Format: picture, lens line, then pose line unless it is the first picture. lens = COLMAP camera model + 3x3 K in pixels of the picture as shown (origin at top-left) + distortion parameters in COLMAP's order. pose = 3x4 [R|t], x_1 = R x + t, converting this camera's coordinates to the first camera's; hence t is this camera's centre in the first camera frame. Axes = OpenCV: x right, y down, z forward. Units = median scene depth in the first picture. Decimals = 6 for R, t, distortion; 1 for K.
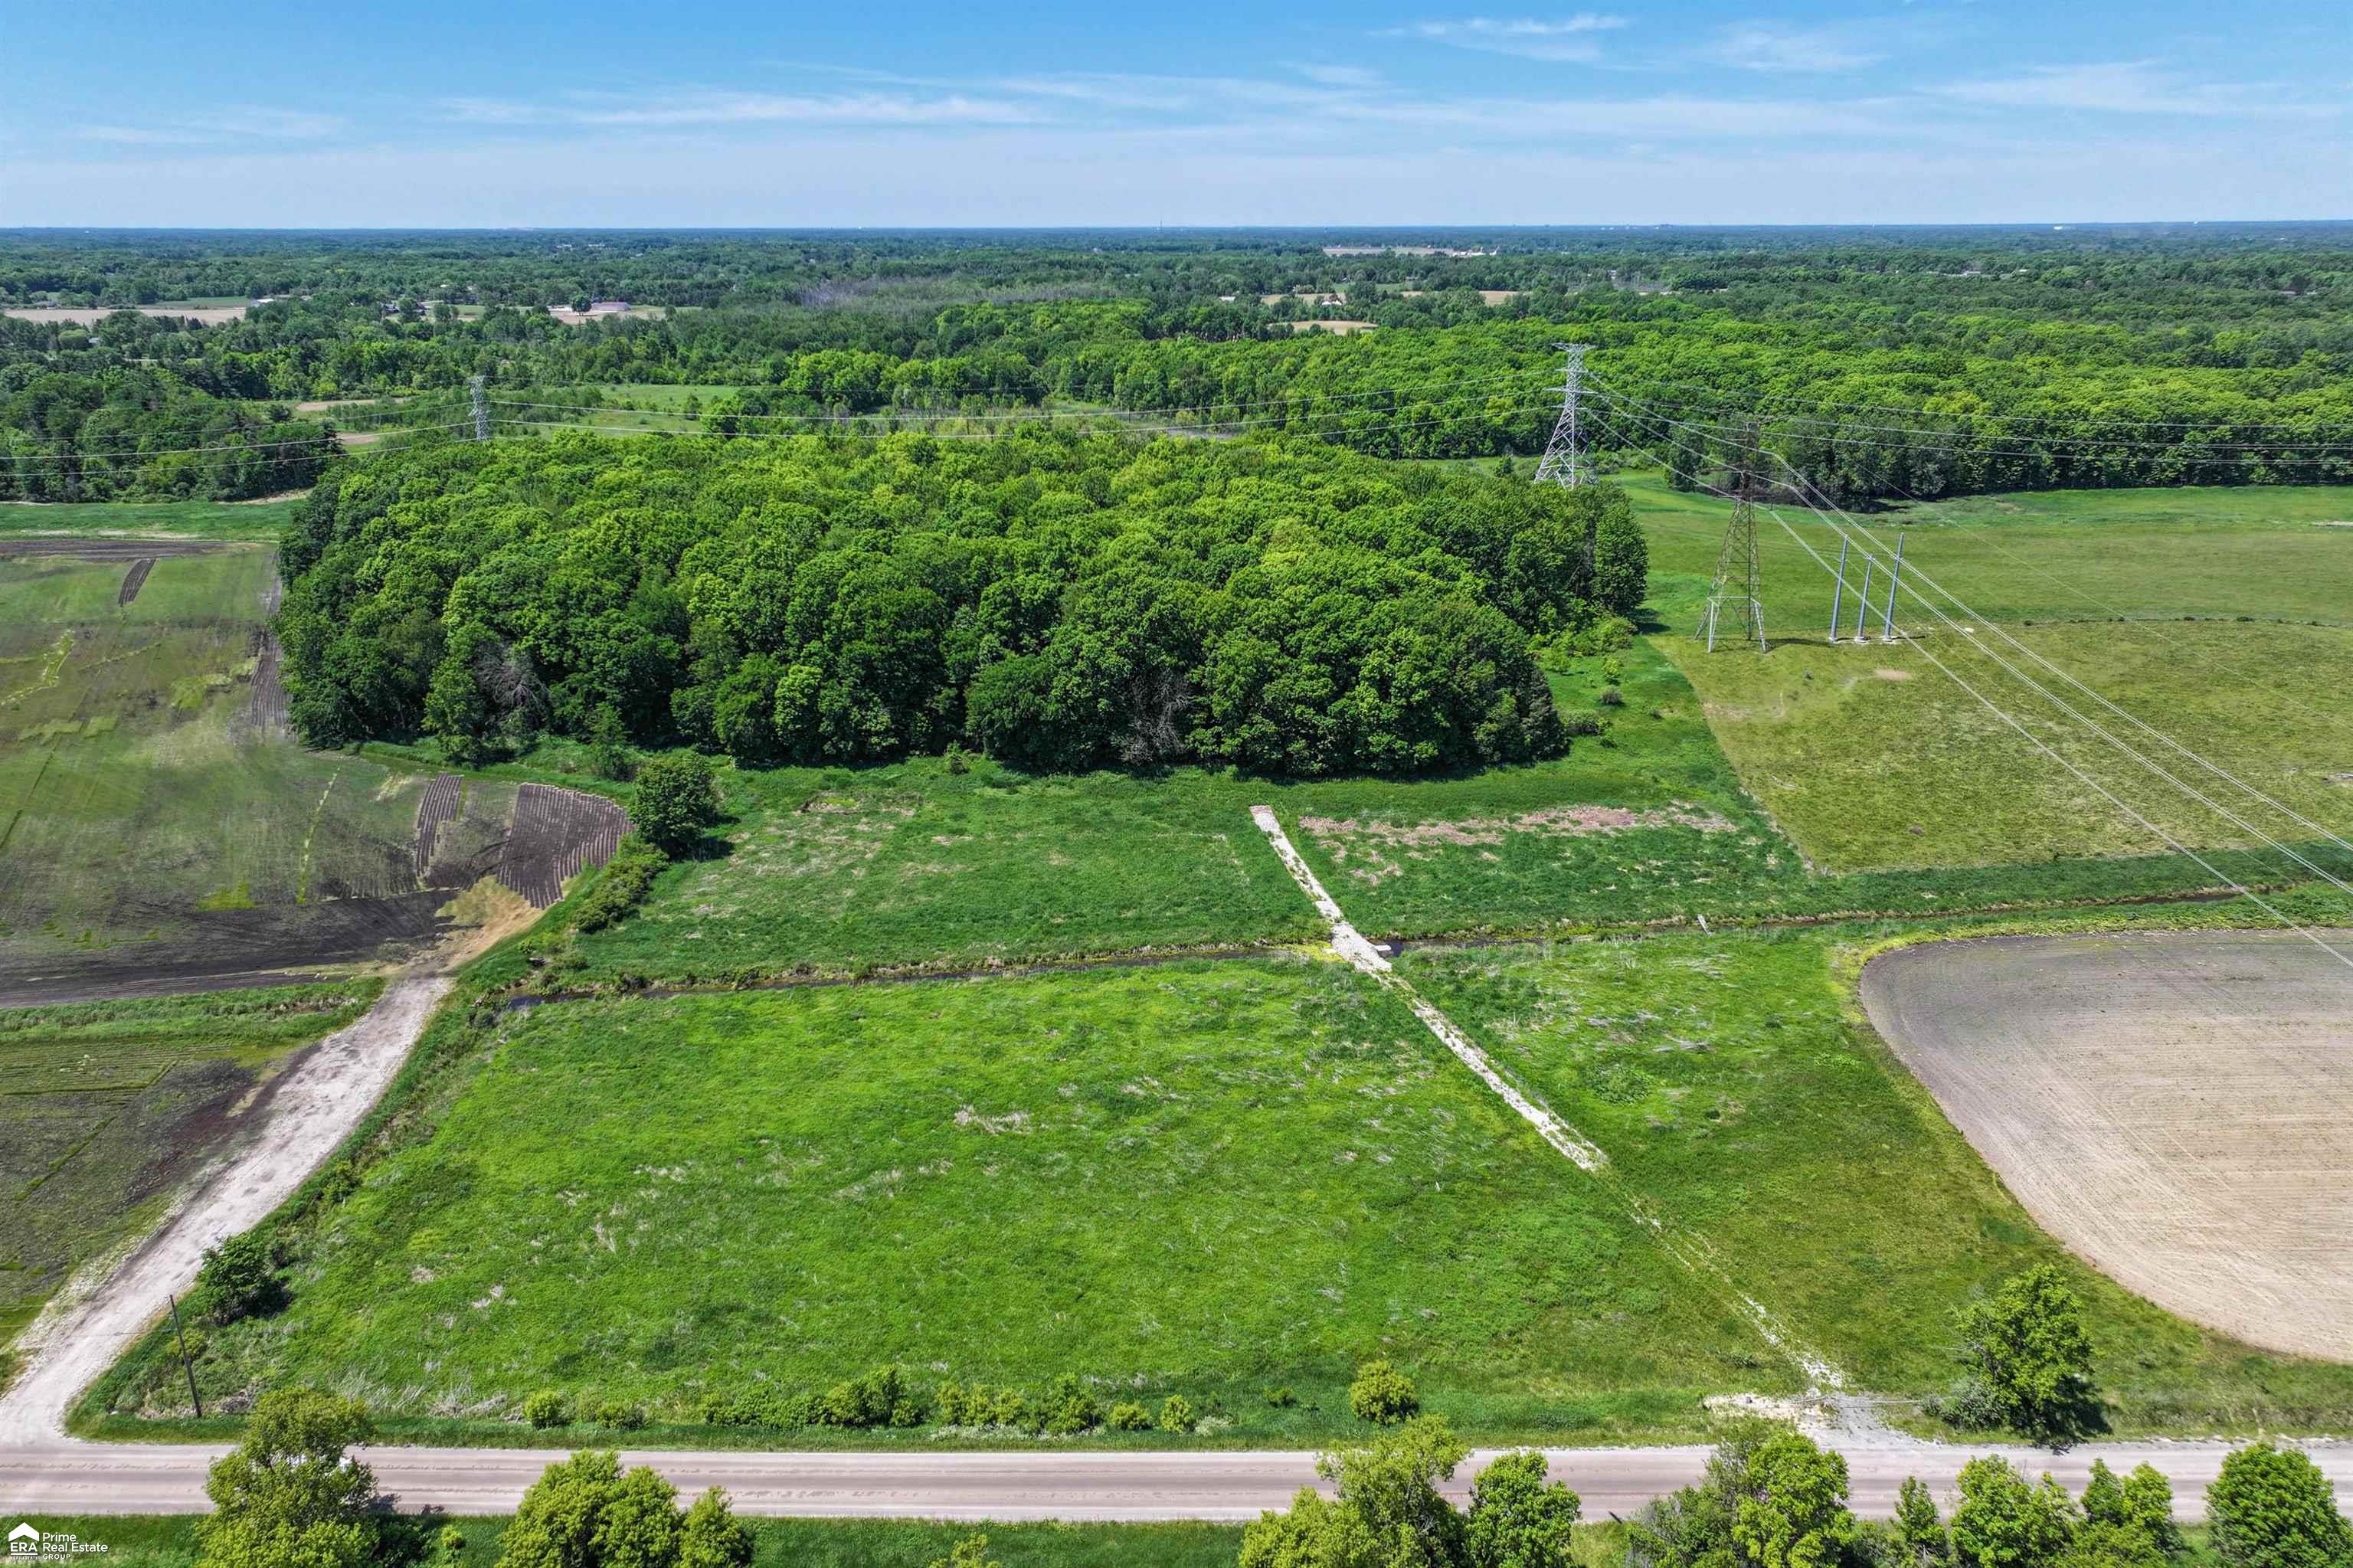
lens RADIAL K [[1647.8, 0, 1177.5], [0, 1647.8, 791.2], [0, 0, 1]] dist [0.002739, 0.012466]
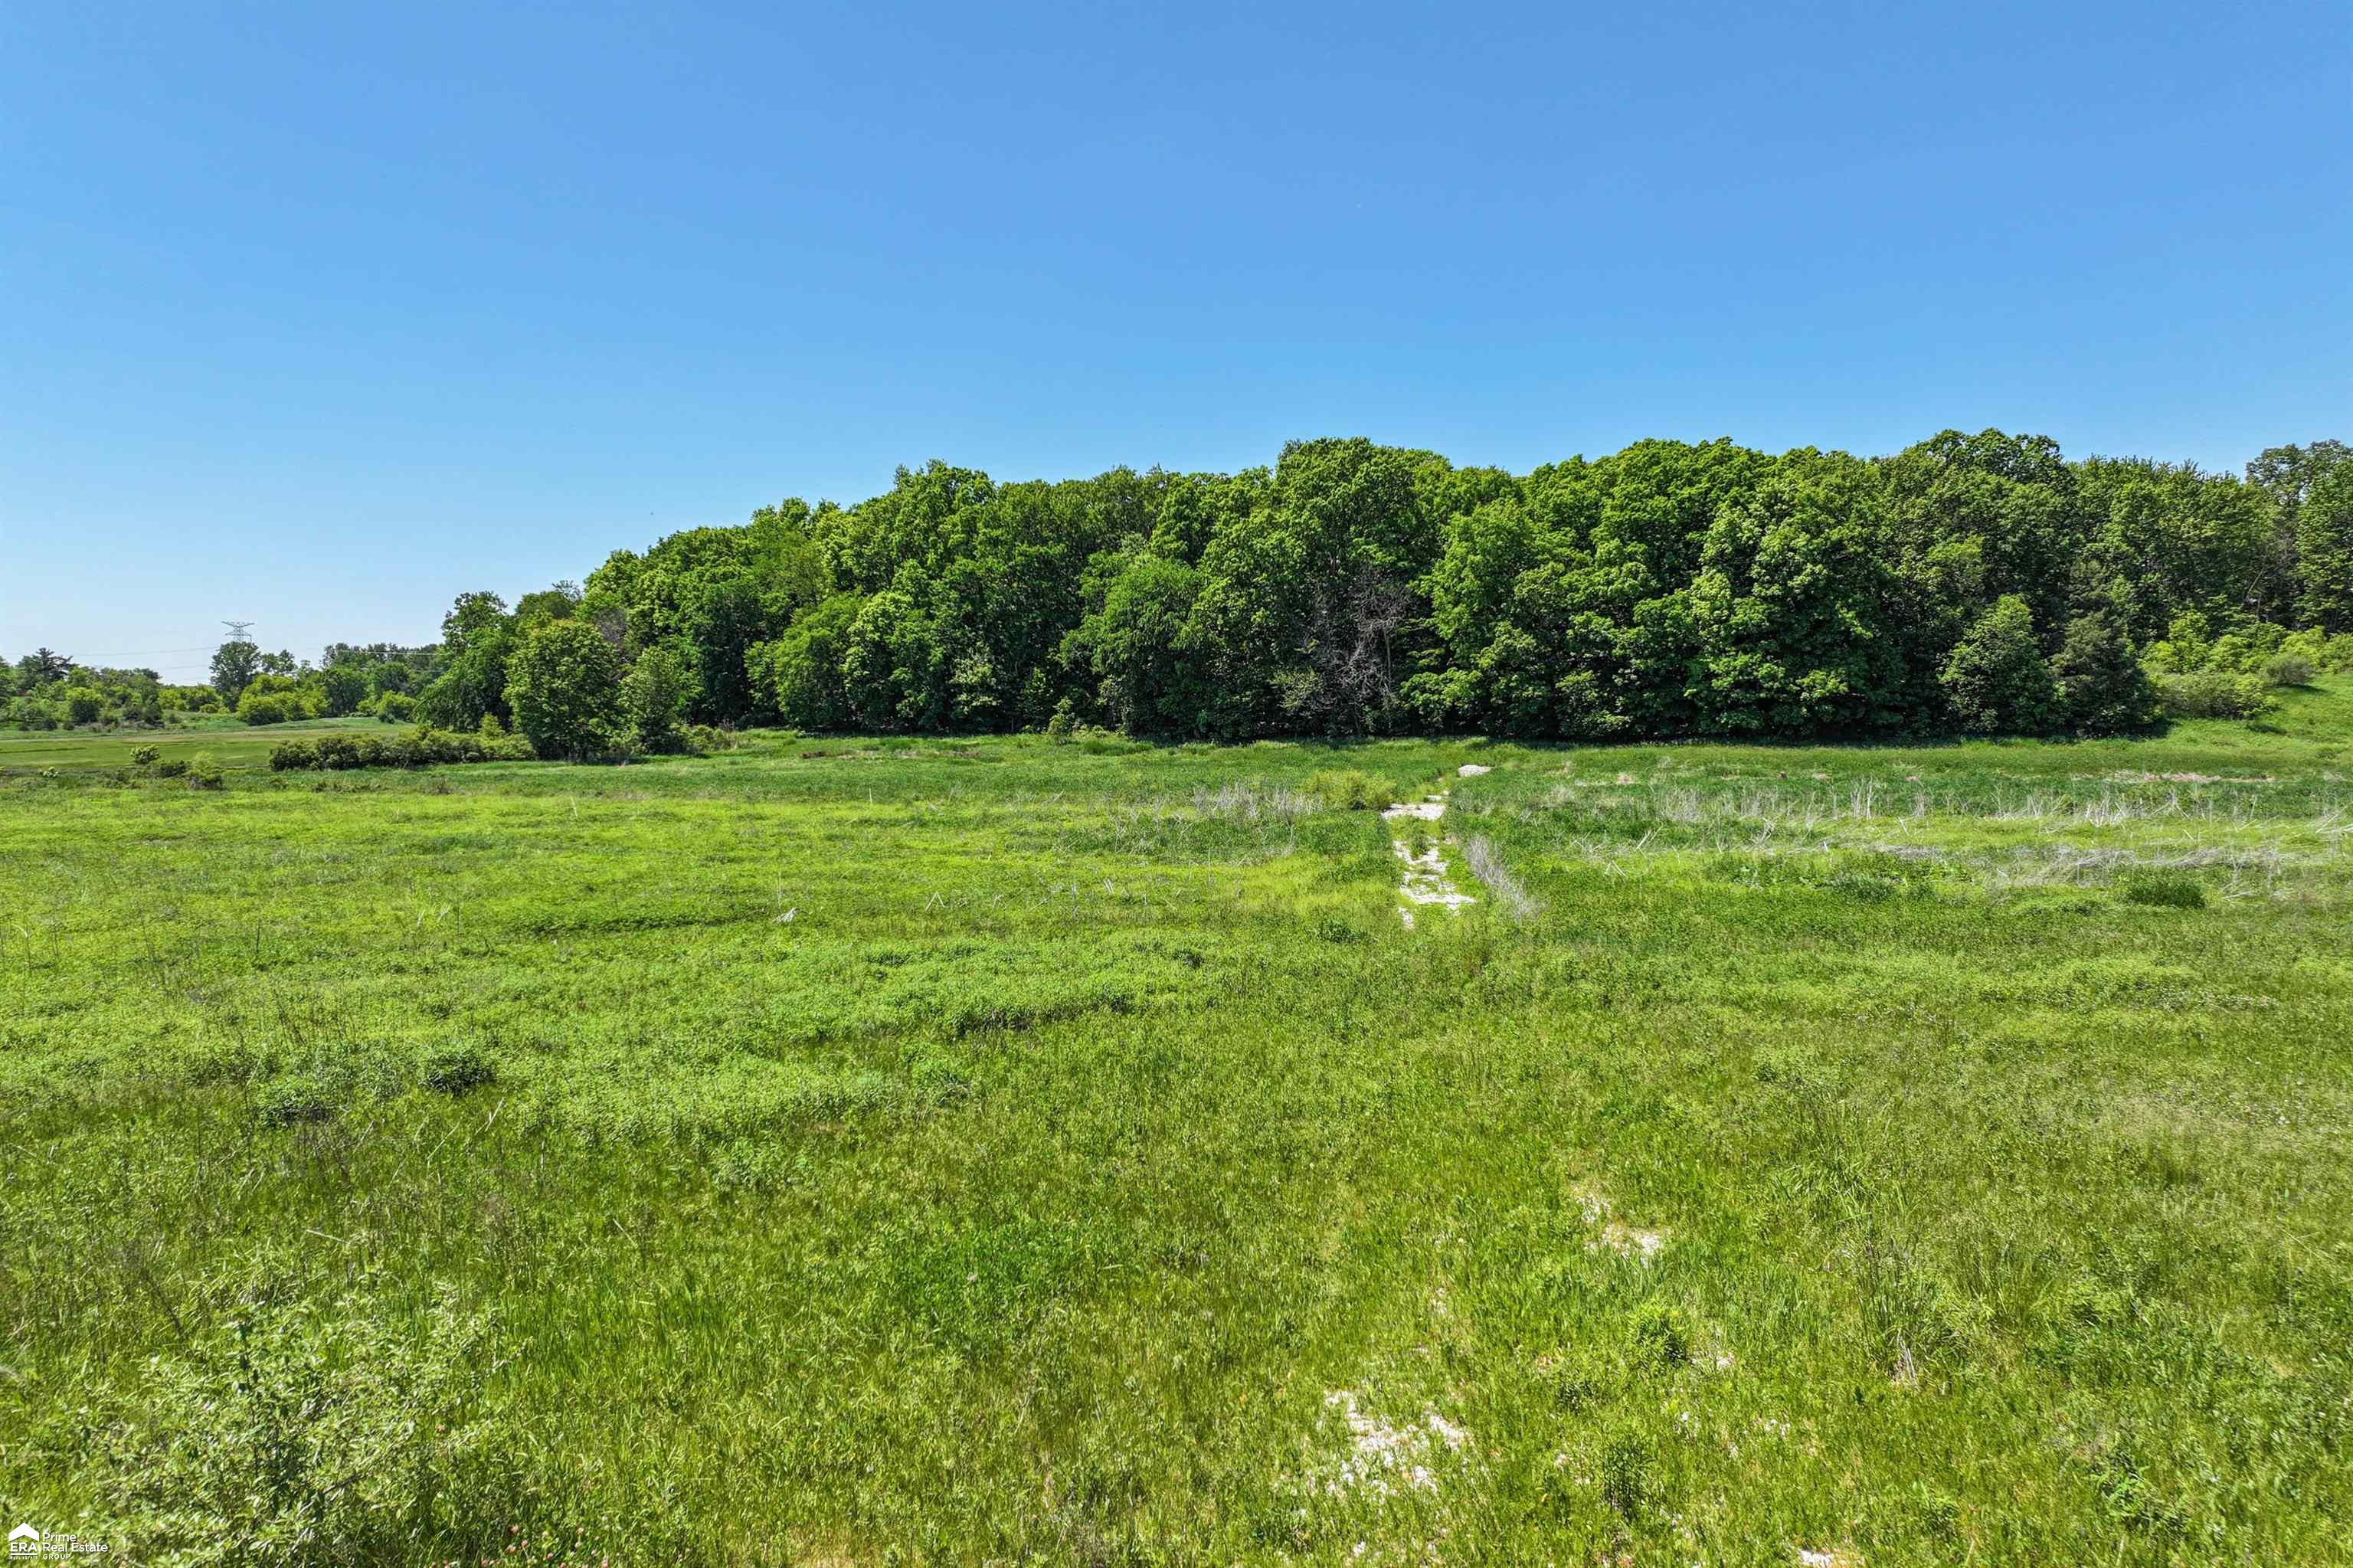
lens RADIAL K [[1647.8, 0, 1182.2], [0, 1647.8, 787.4], [0, 0, 1]] dist [0.002739, 0.012466]
pose [[0.905273, 0.022189, -0.424250, 0.197376], [-0.138657, 0.959380, -0.245691, 0.169073], [0.401566, 0.281242, 0.871578, 0.494190]]
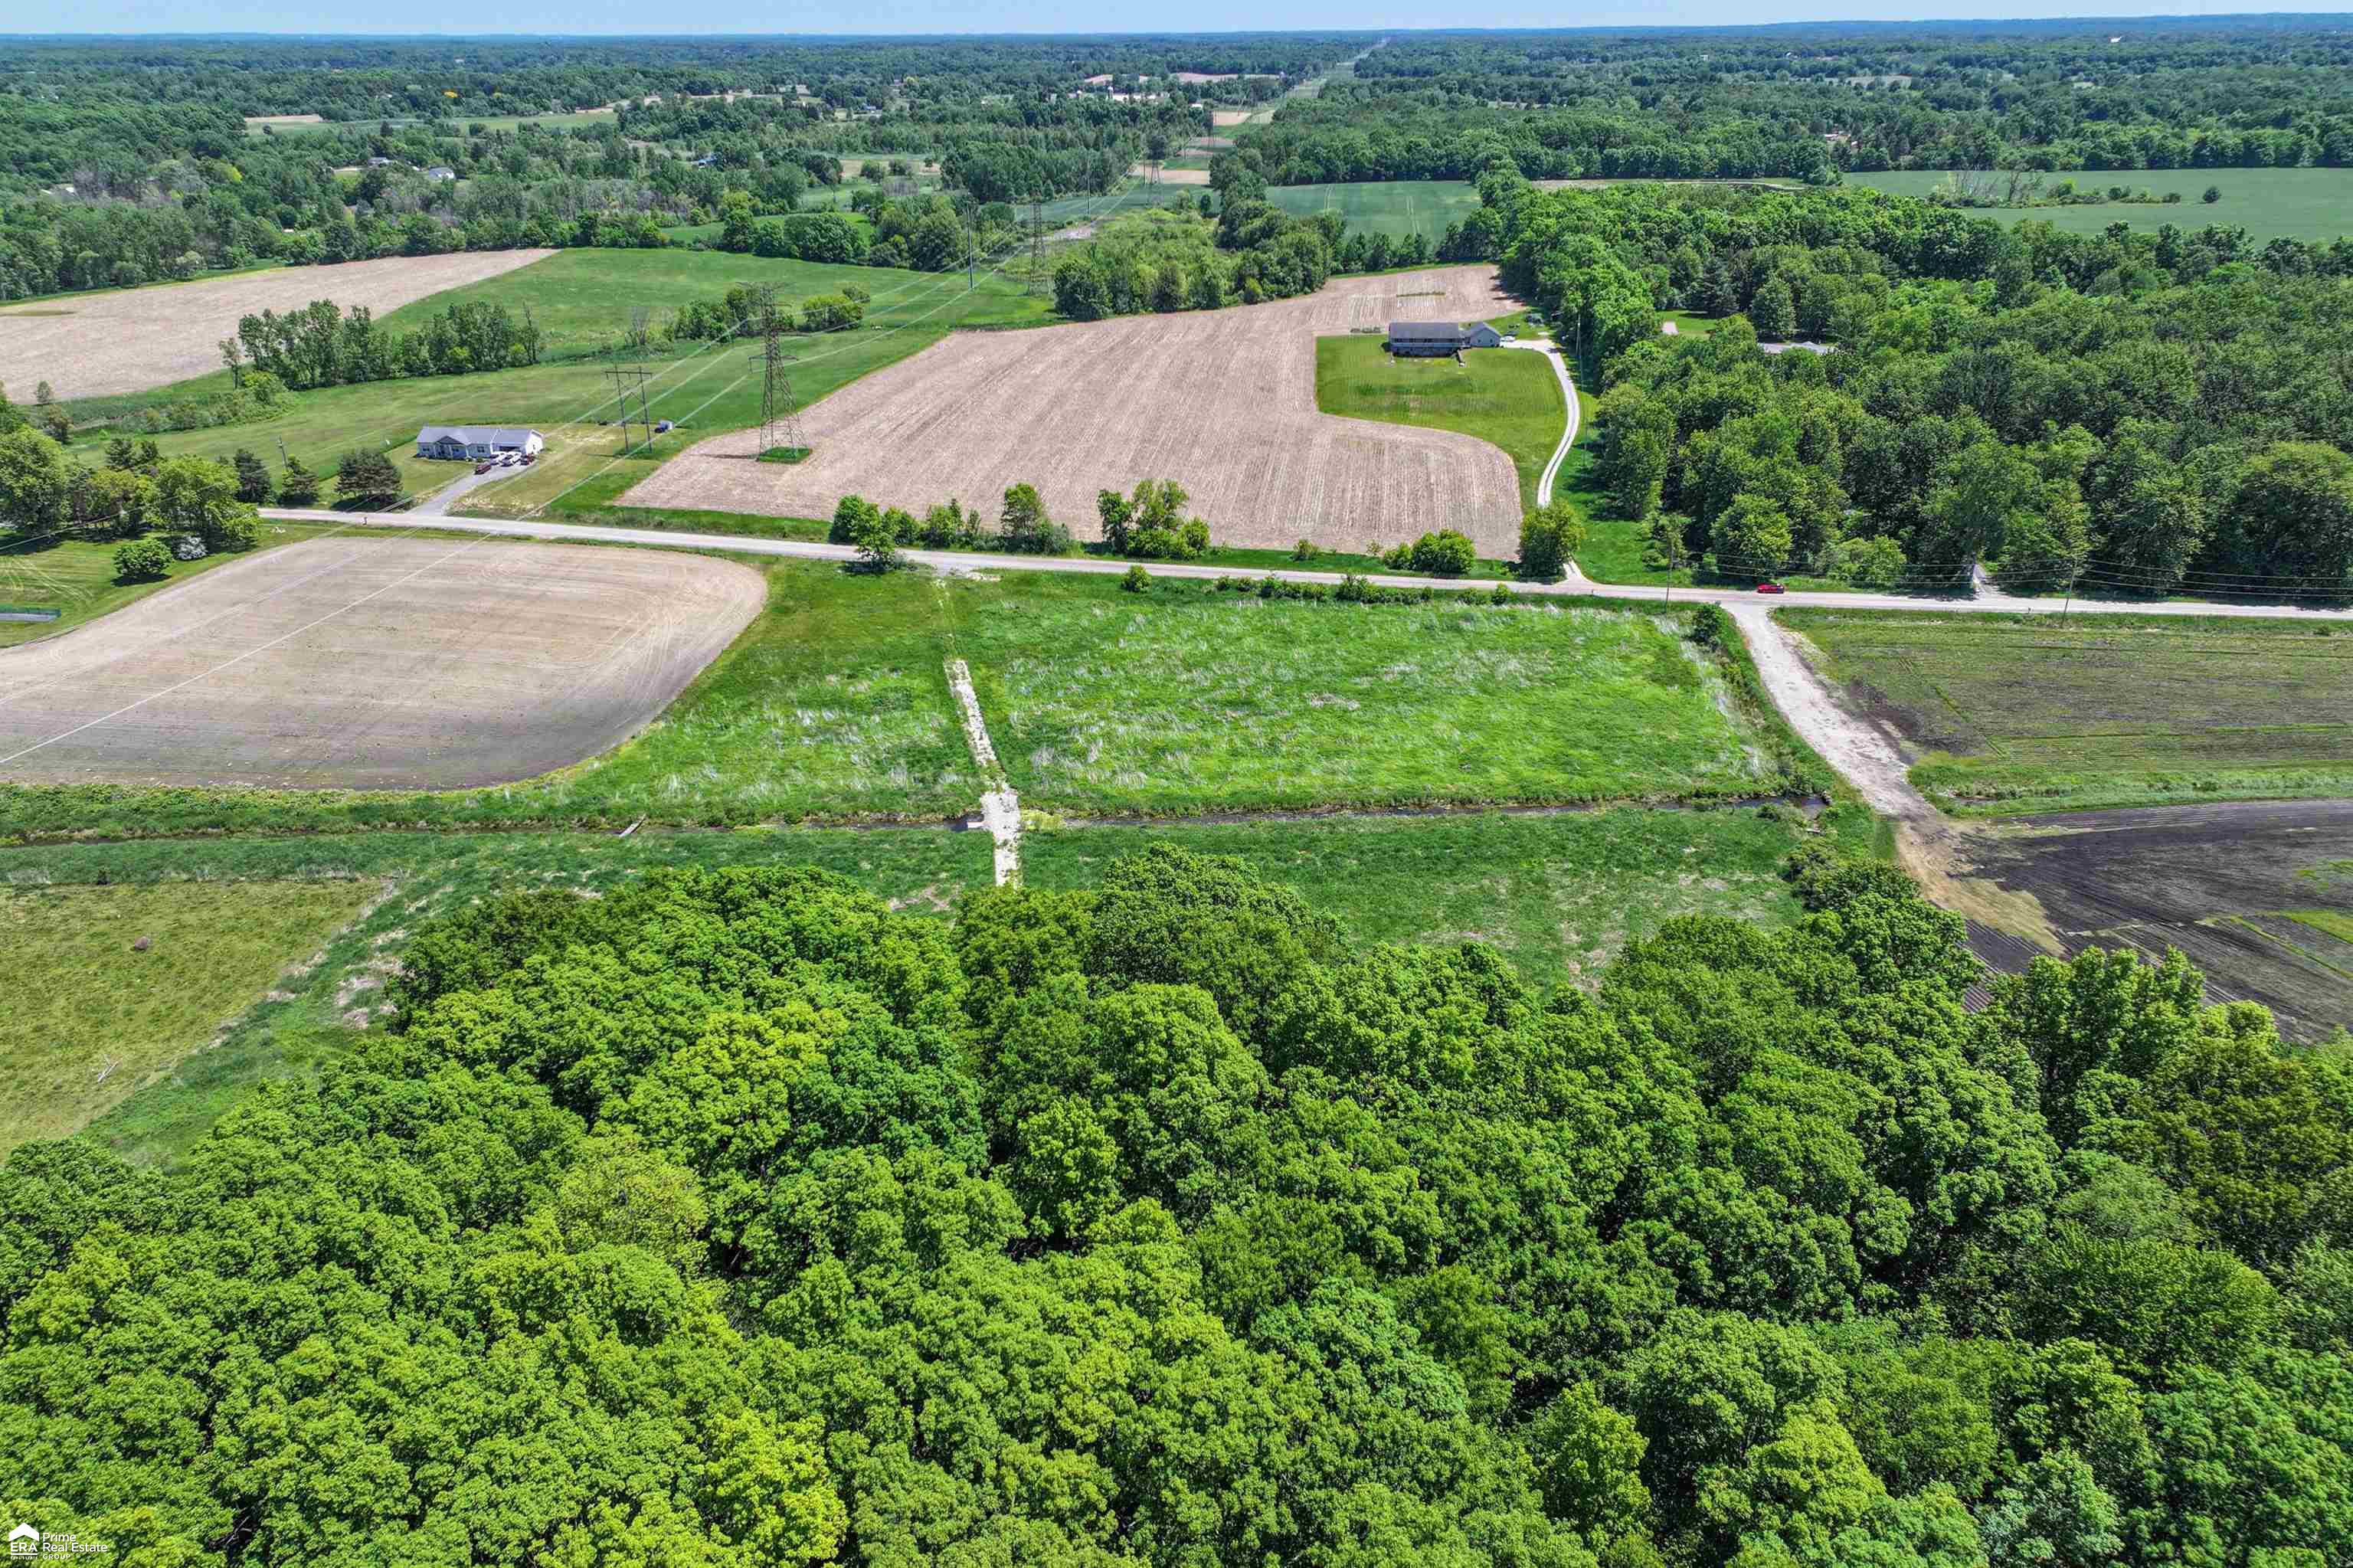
lens RADIAL K [[1647.8, 0, 1178.8], [0, 1647.8, 774.3], [0, 0, 1]] dist [0.002739, 0.012466]
pose [[-0.996080, -0.027037, 0.084218, -0.067911], [0.038322, 0.726220, 0.686394, -0.506085], [-0.079719, 0.686931, -0.722337, 1.411485]]
